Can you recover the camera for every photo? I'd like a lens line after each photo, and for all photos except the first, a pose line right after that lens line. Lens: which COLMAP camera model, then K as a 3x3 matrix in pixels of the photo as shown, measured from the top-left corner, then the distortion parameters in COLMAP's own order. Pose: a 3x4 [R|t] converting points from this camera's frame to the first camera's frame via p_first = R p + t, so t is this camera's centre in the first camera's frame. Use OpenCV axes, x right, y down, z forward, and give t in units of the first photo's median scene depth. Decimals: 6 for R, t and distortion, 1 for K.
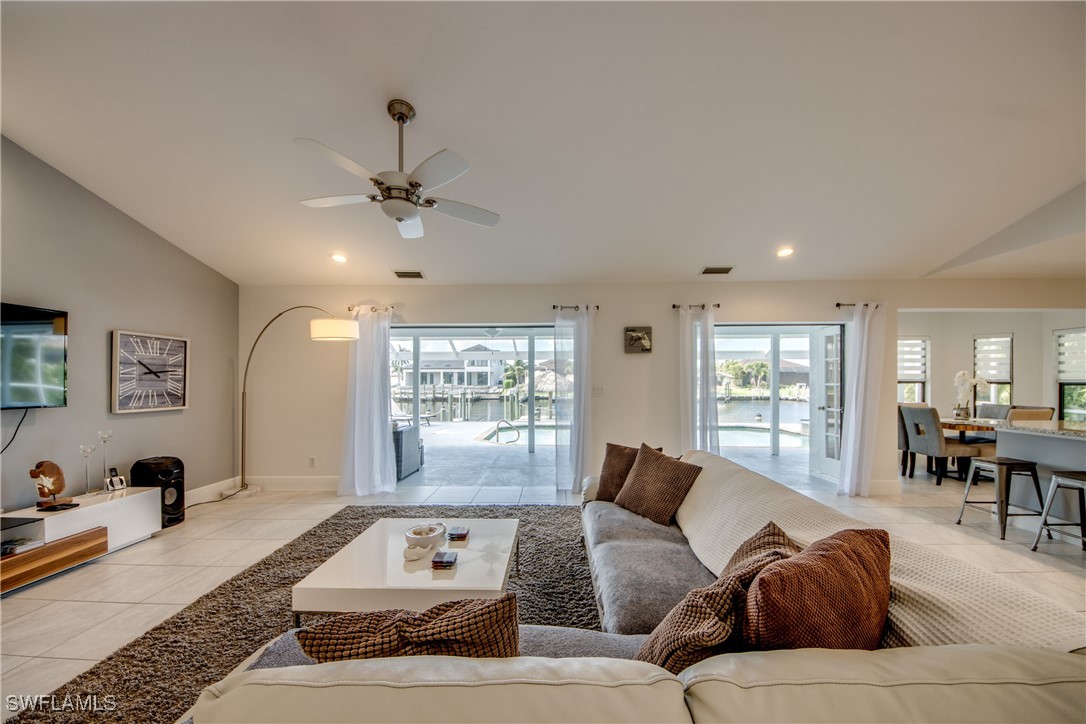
lens RADIAL K [[424.8, 0, 541.4], [0, 424.8, 371.3], [0, 0, 1]] dist [0.021294, -0.019119]
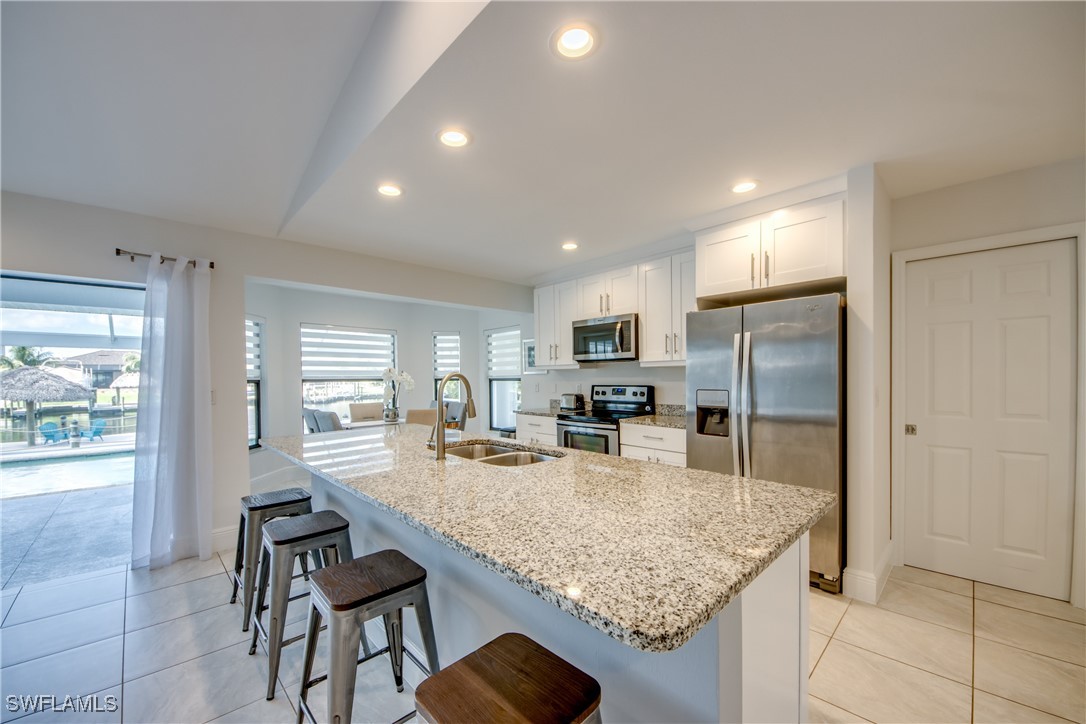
lens RADIAL K [[412.0, 0, 538.2], [0, 412.0, 377.4], [0, 0, 1]] dist [0.020451, -0.000116]
pose [[0.713285, -0.010382, 0.700798, 0.717991], [-0.002765, 0.999841, 0.017627, 0.005606], [-0.700869, -0.014511, 0.713142, 0.188387]]
